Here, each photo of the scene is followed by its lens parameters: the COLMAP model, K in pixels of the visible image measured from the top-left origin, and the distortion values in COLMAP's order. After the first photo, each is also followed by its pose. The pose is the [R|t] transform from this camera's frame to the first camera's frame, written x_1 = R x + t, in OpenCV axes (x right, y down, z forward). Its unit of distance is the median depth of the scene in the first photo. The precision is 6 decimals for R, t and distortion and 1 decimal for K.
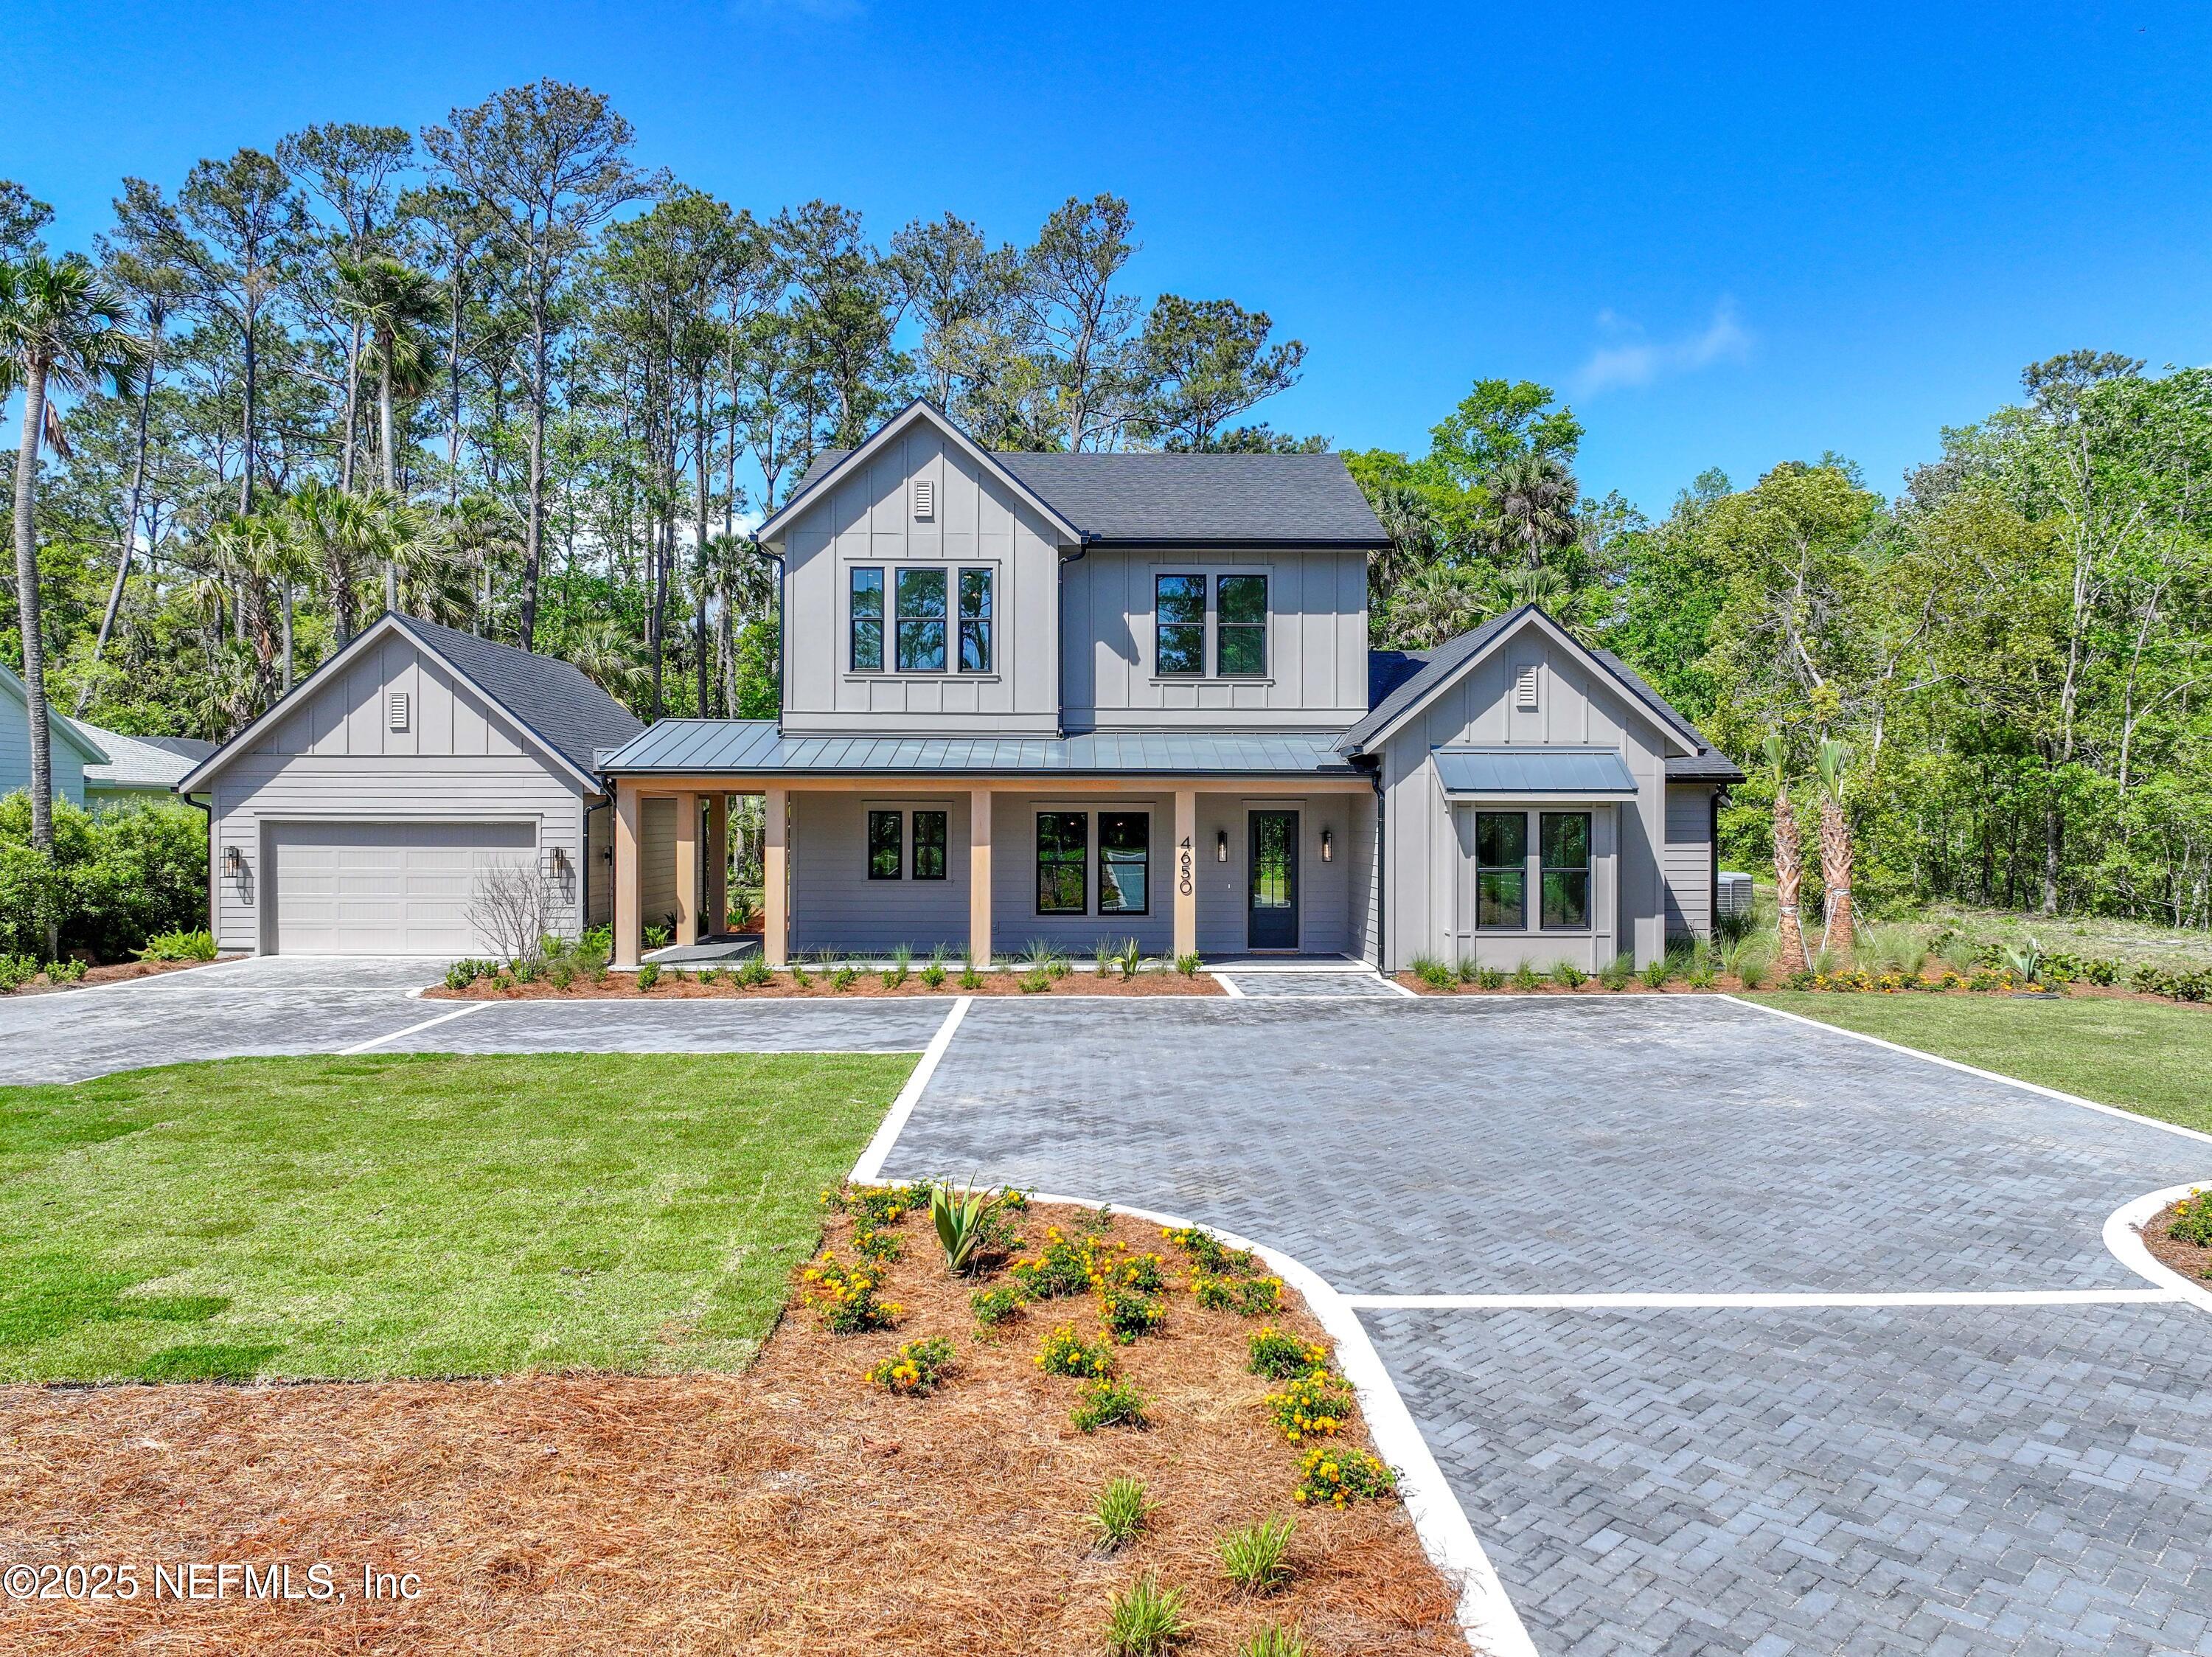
lens RADIAL K [[1570.0, 0, 1078.8], [0, 1570.0, 794.7], [0, 0, 1]] dist [-0.012198, 0.024865]
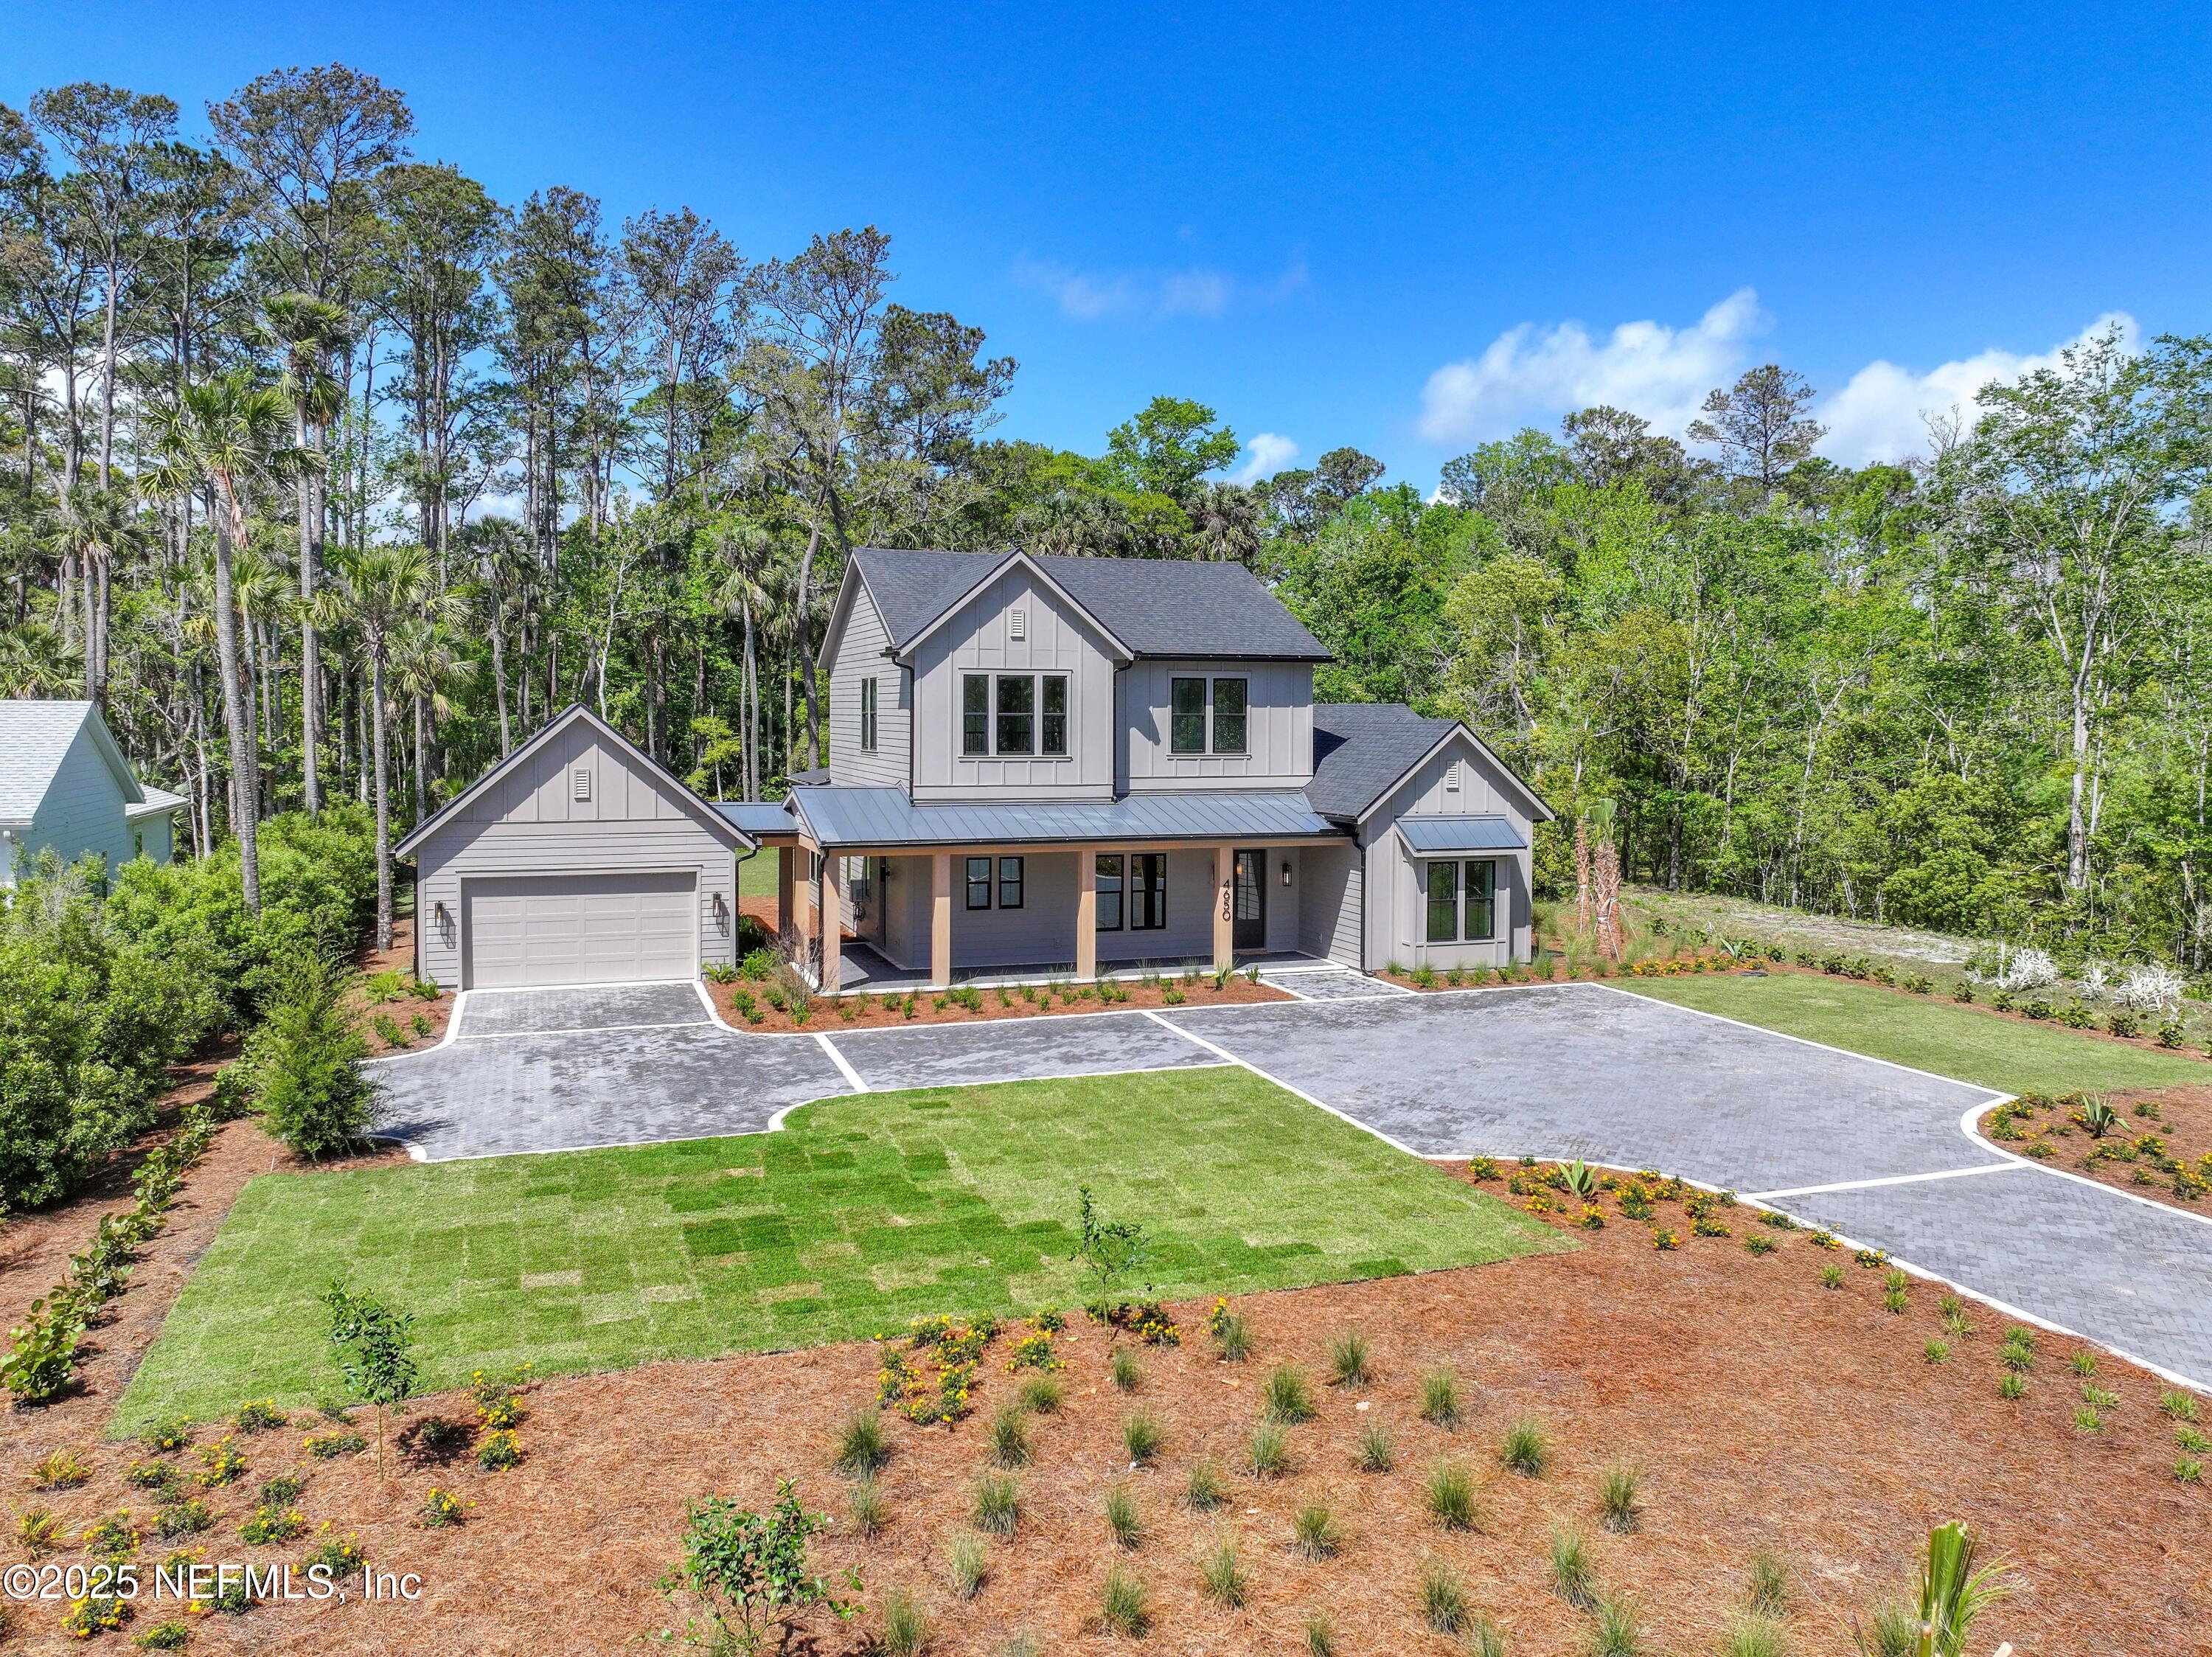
lens RADIAL K [[1570.0, 0, 1051.8], [0, 1570.0, 770.9], [0, 0, 1]] dist [-0.012198, 0.024865]
pose [[0.956469, -0.010728, 0.291635, -0.449398], [-0.003370, 0.998852, 0.047794, -0.125756], [-0.291813, -0.046696, 0.955335, -0.269869]]
